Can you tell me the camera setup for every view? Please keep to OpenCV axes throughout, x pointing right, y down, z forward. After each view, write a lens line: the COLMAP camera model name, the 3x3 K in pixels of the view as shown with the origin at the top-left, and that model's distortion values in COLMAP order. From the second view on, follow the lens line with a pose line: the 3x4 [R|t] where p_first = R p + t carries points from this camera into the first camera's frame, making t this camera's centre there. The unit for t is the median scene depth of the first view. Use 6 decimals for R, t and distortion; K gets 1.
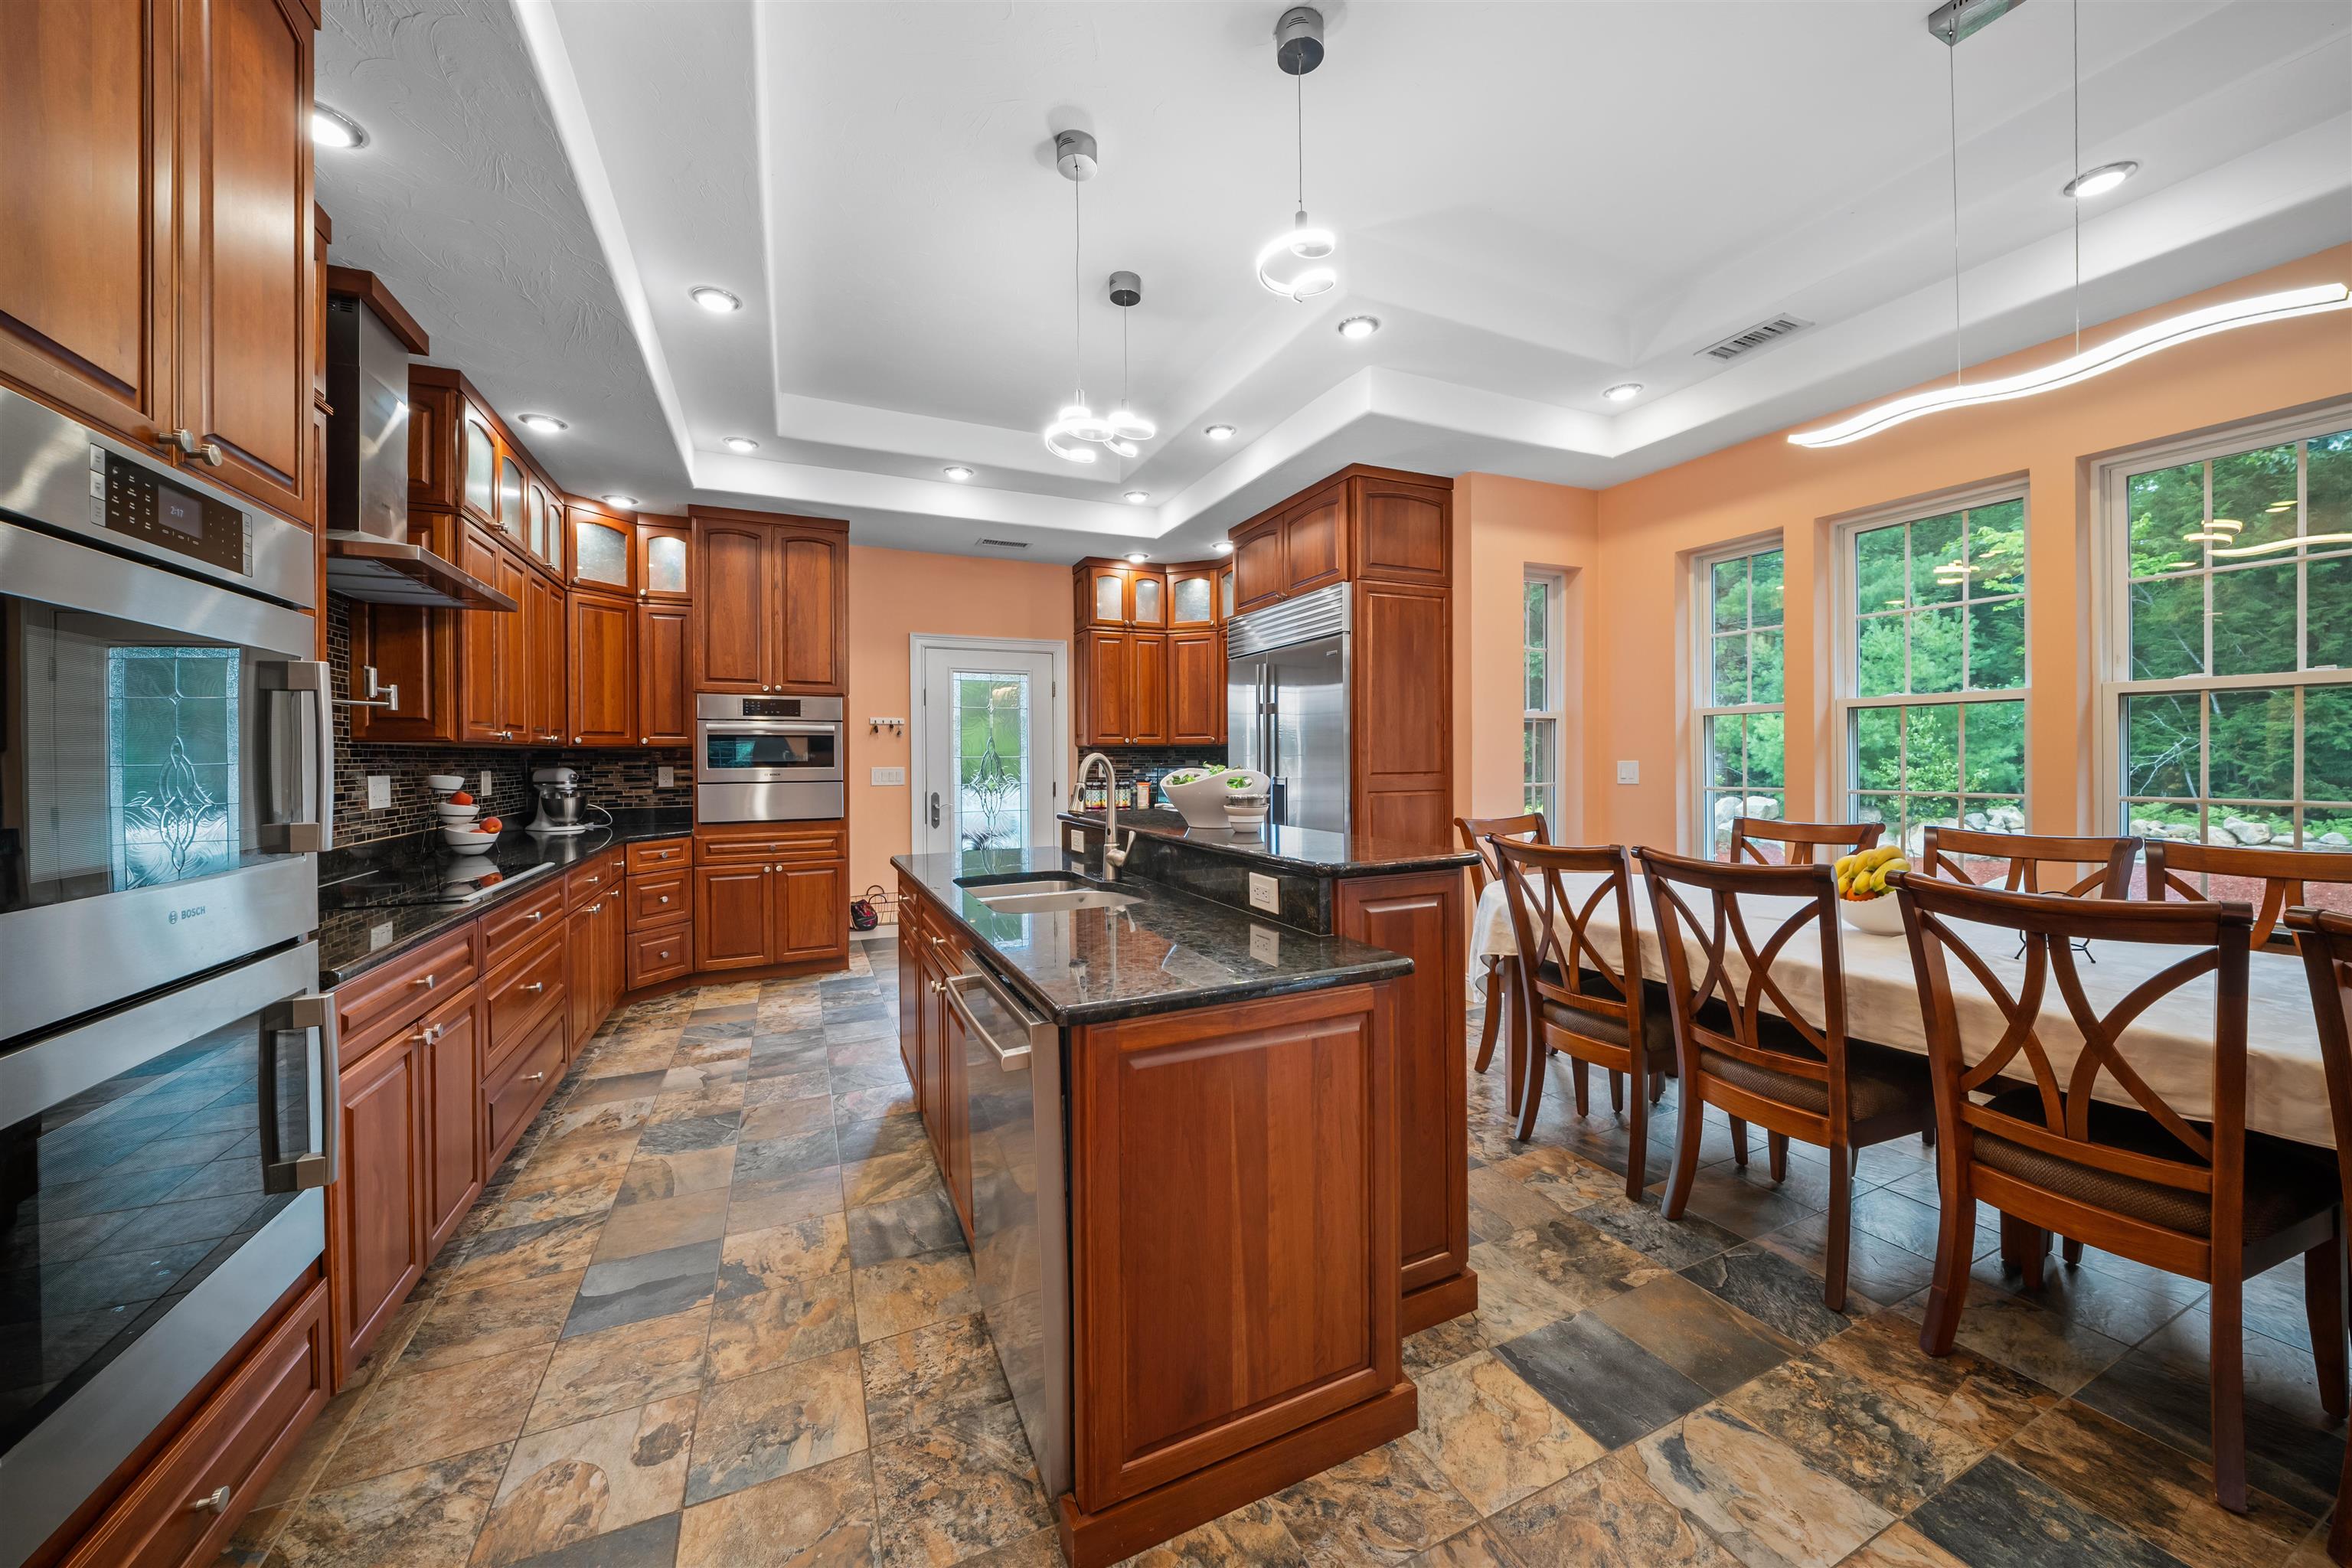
lens RADIAL K [[831.5, 0, 1183.9], [0, 831.5, 759.9], [0, 0, 1]] dist [0.002424, -0.003852]
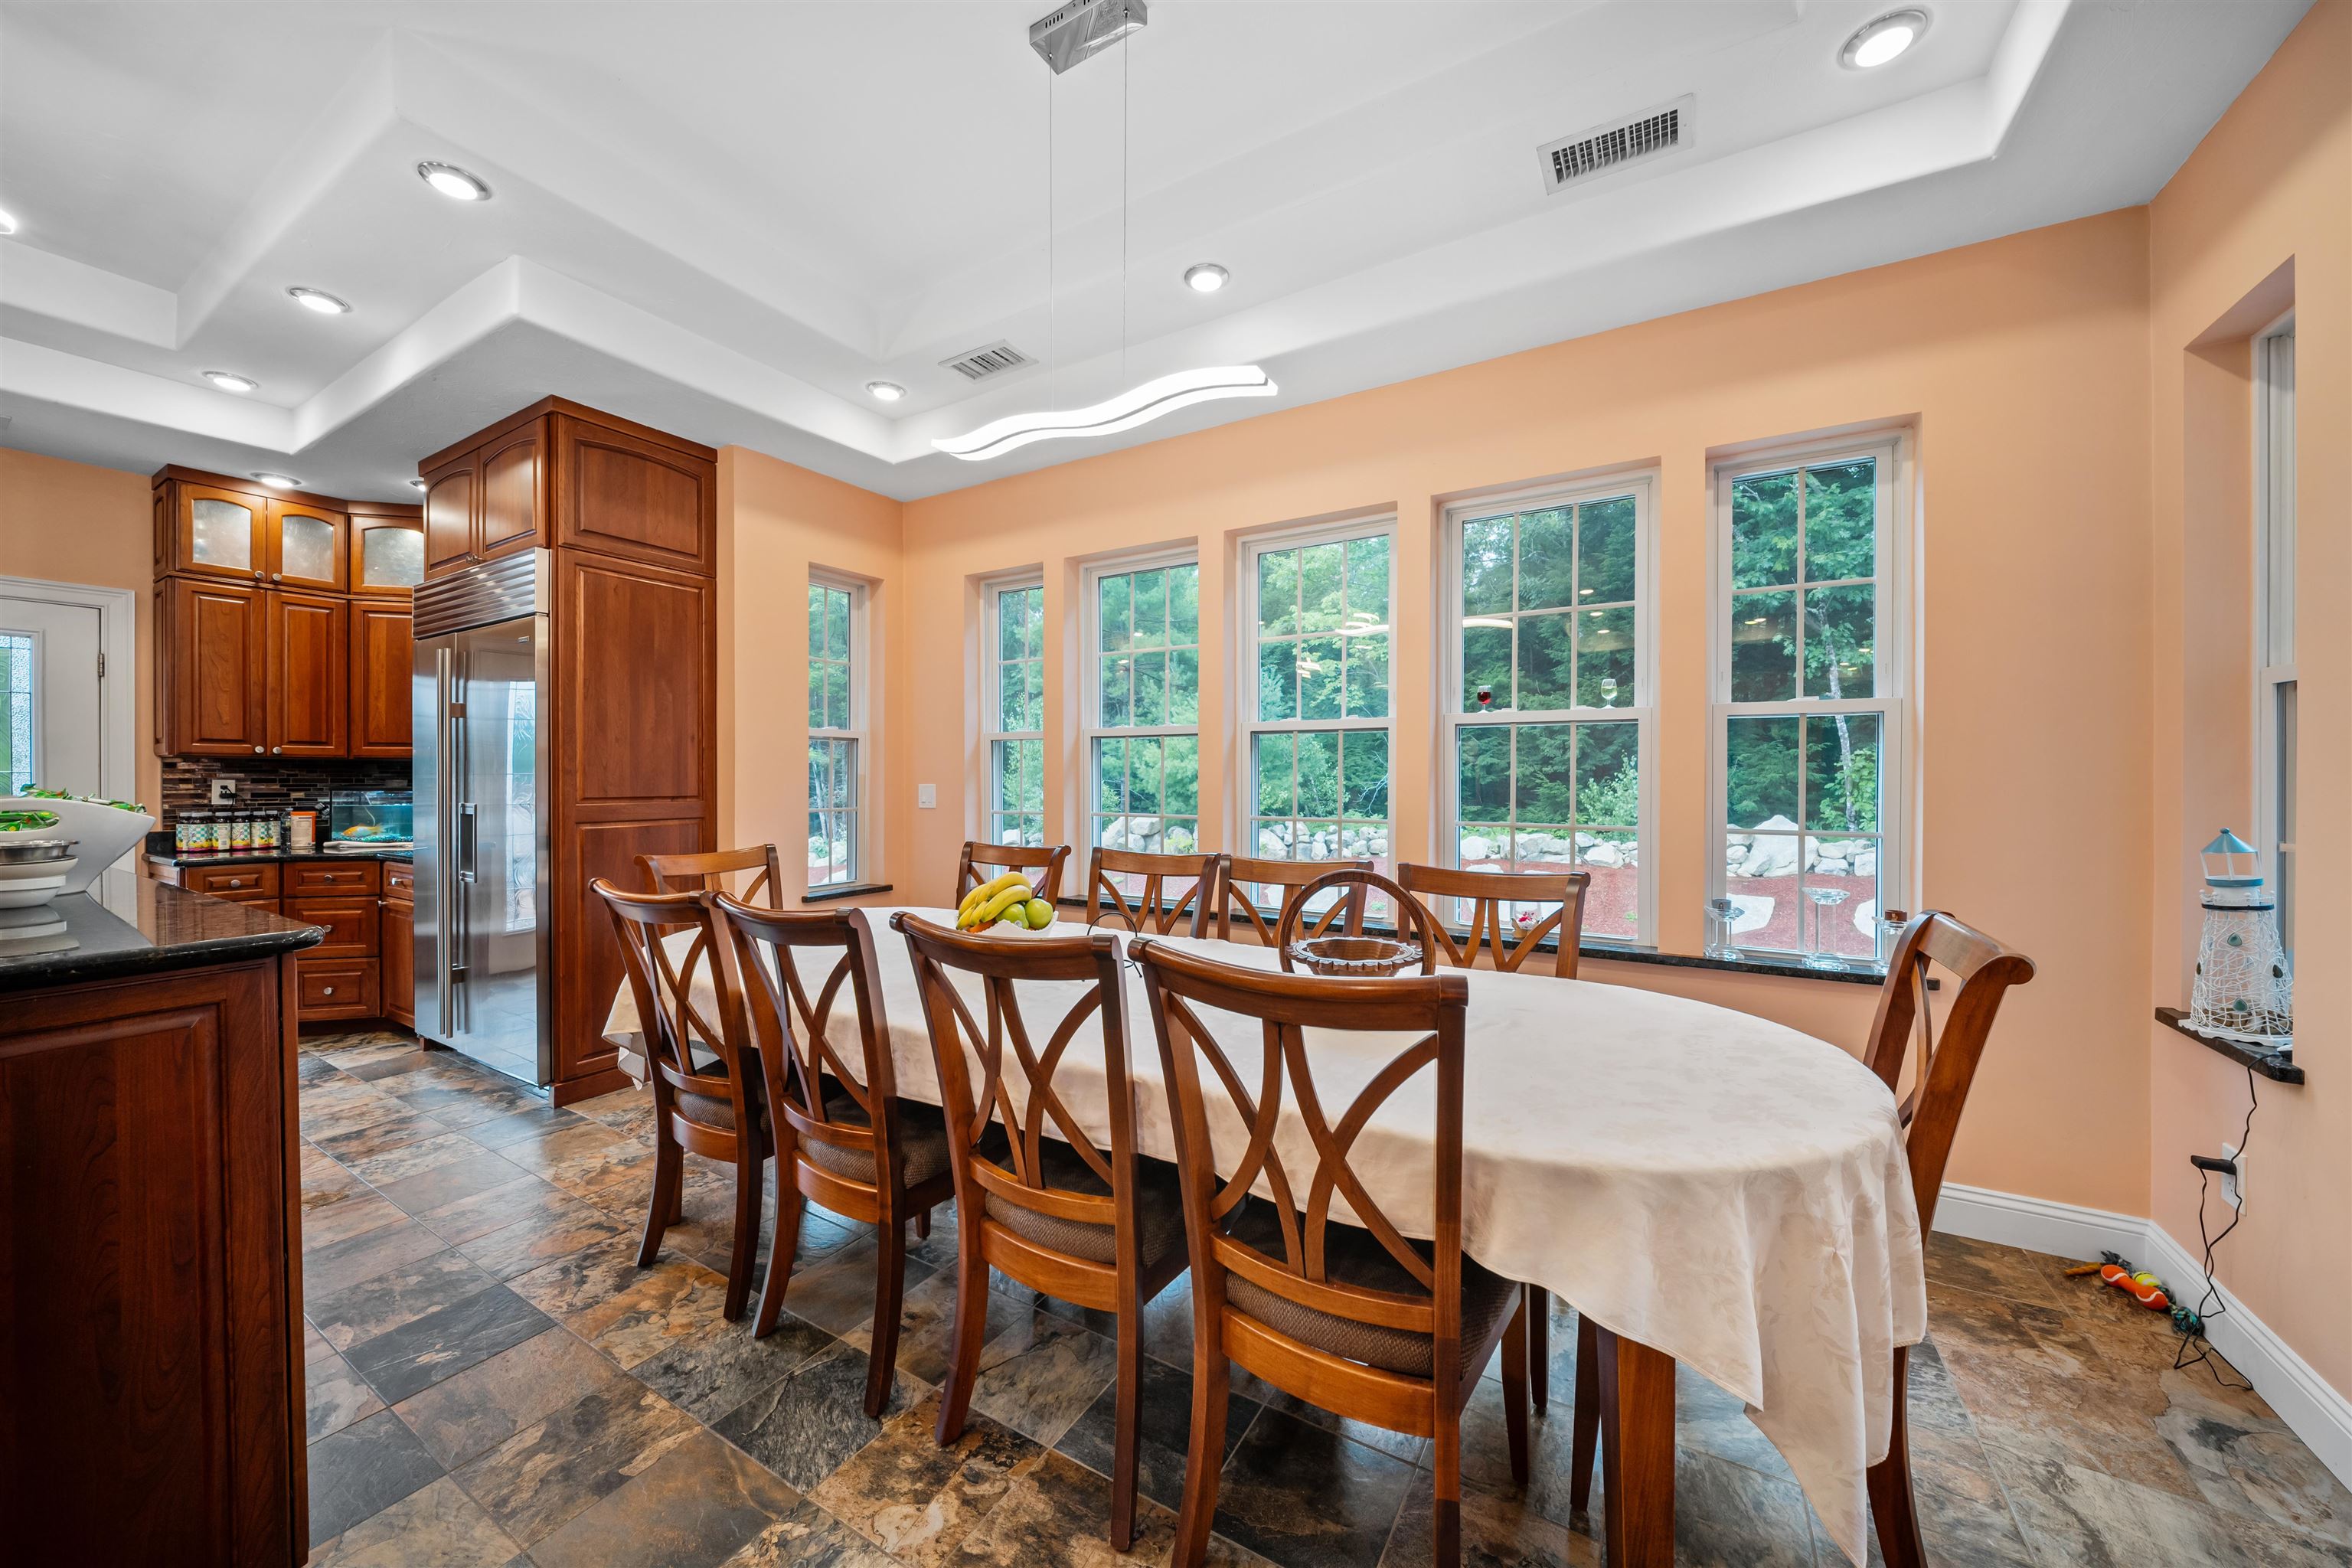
lens RADIAL K [[831.5, 0, 1167.2], [0, 831.5, 781.1], [0, 0, 1]] dist [0.002424, -0.003852]
pose [[0.831586, 0.006854, 0.555353, 0.283022], [-0.007119, 0.999973, -0.001681, -0.003622], [-0.555350, -0.002555, 0.831613, 0.051692]]
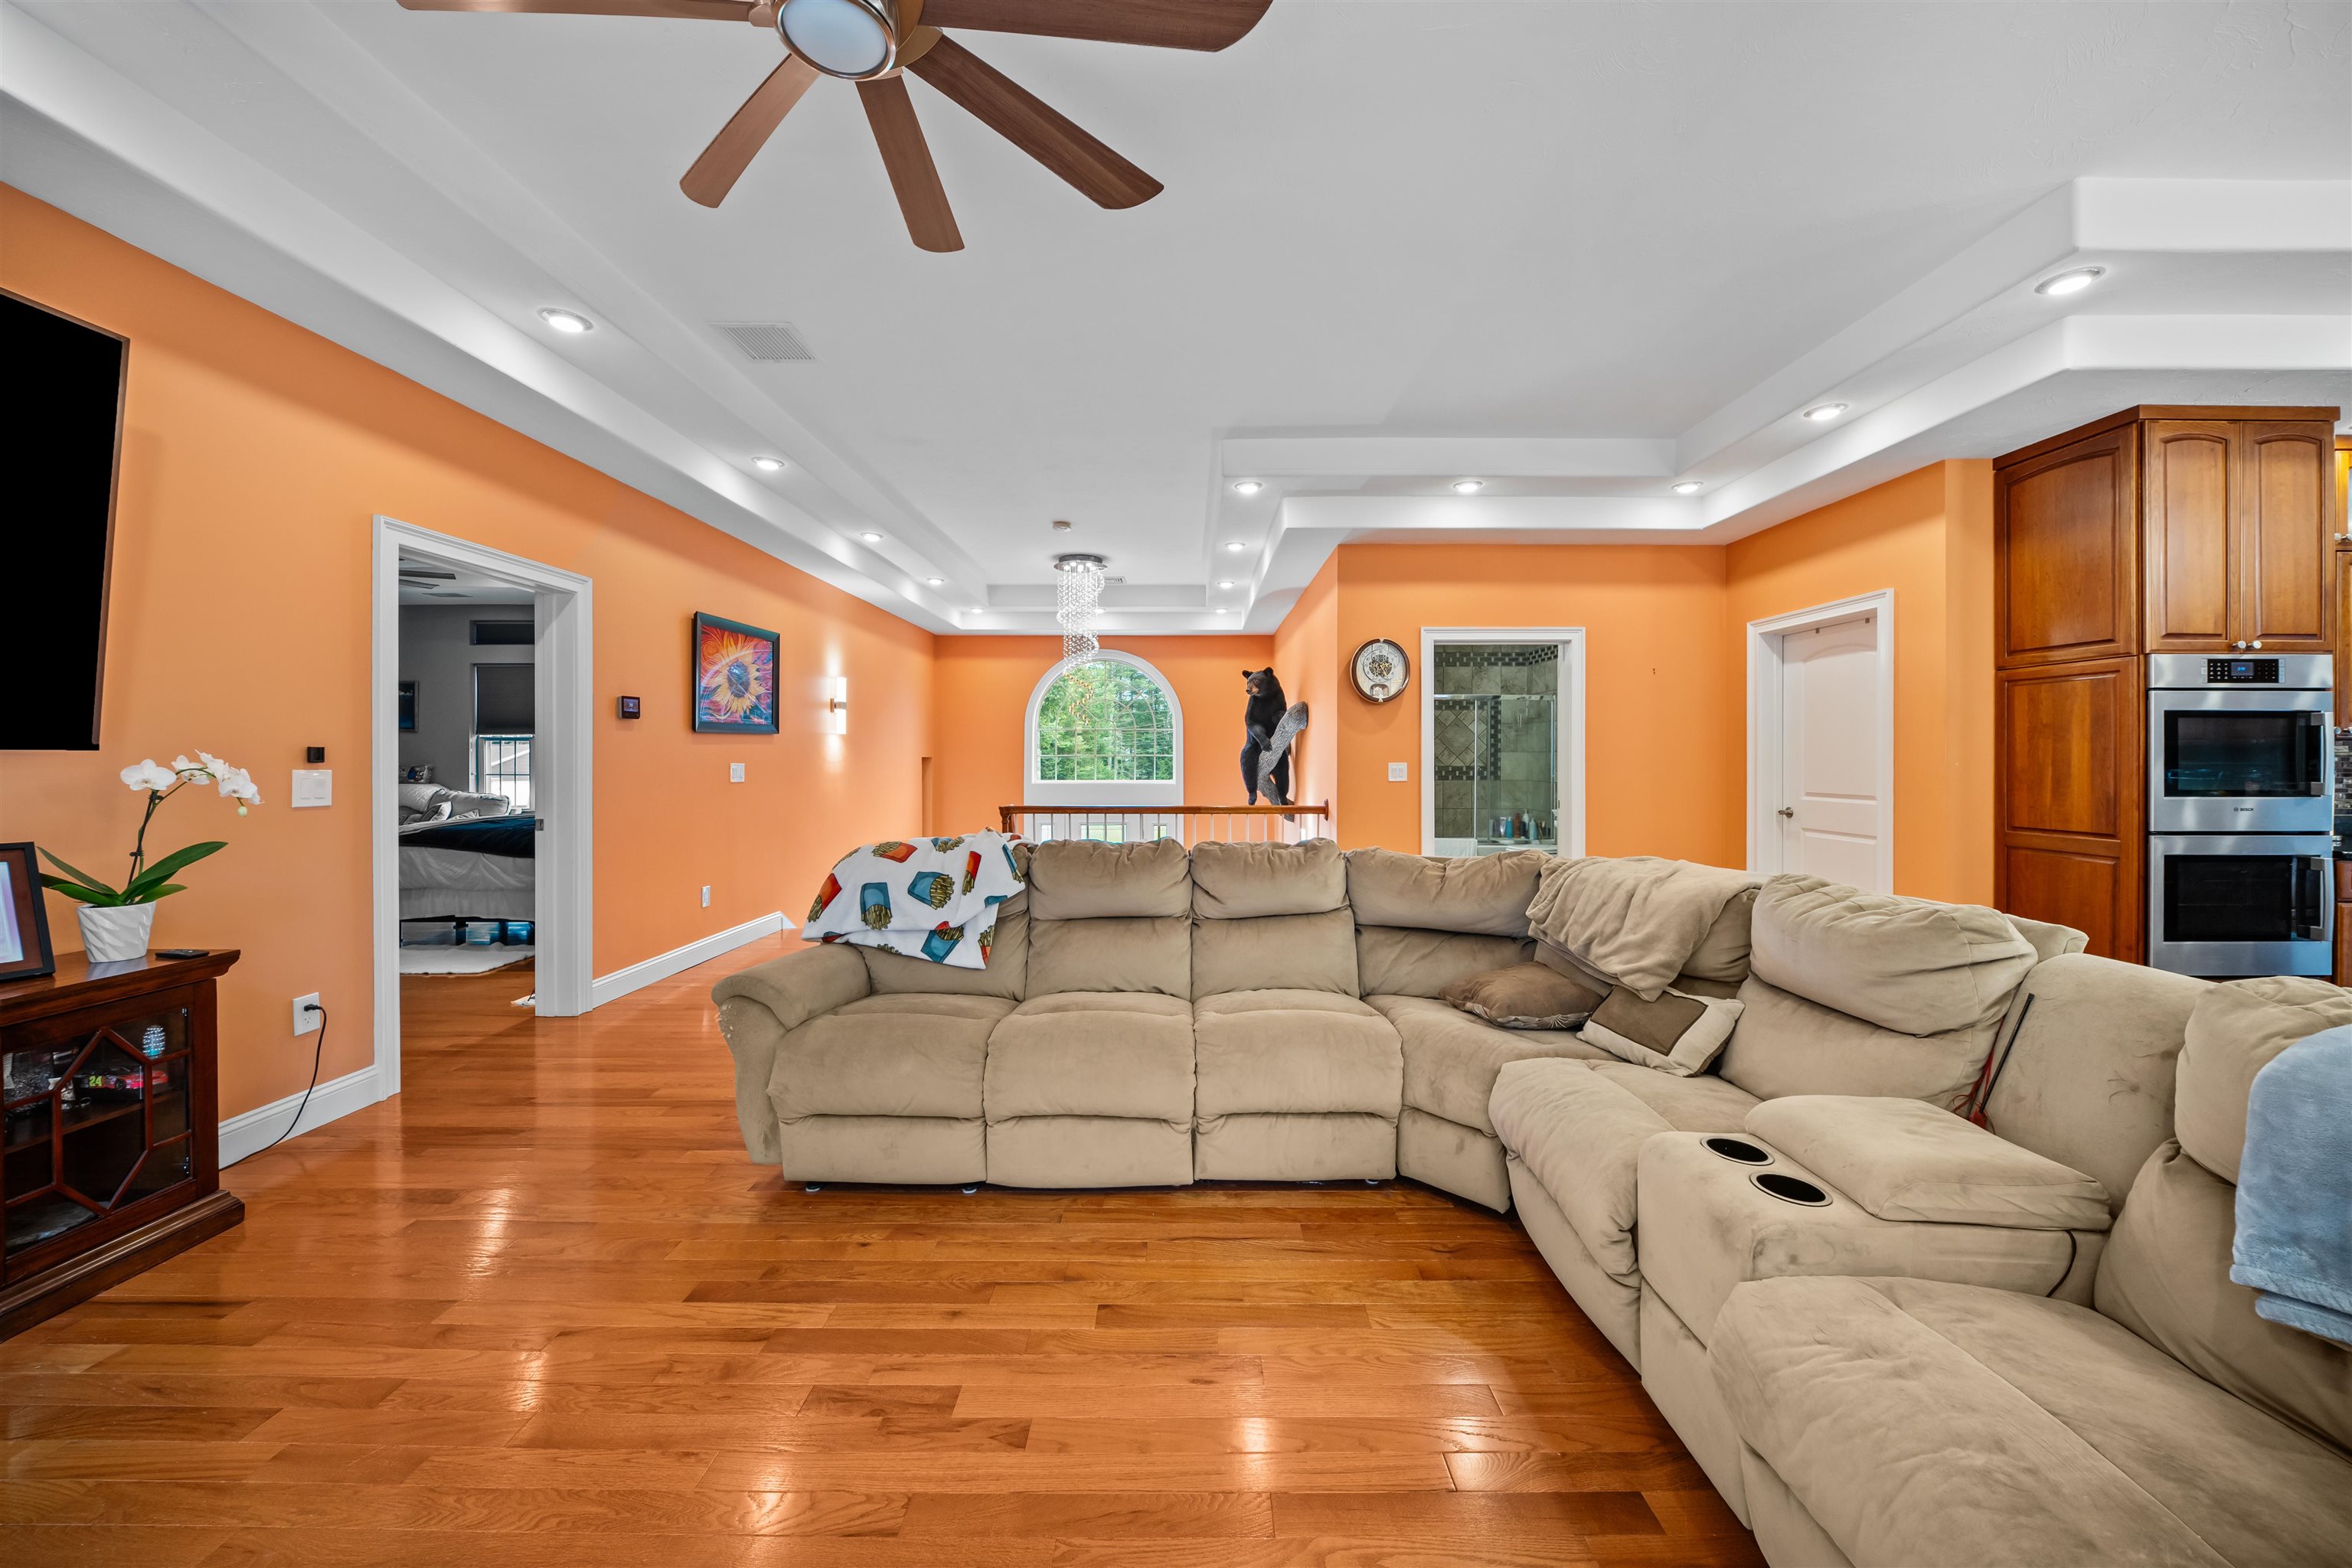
lens RADIAL K [[831.5, 0, 1169.8], [0, 831.5, 762.1], [0, 0, 1]] dist [0.002424, -0.003852]
pose [[-0.435765, 0.013239, -0.899963, 0.958443], [0.002804, 0.999907, 0.013352, -0.008146], [0.900056, 0.003295, -0.435761, -0.353547]]
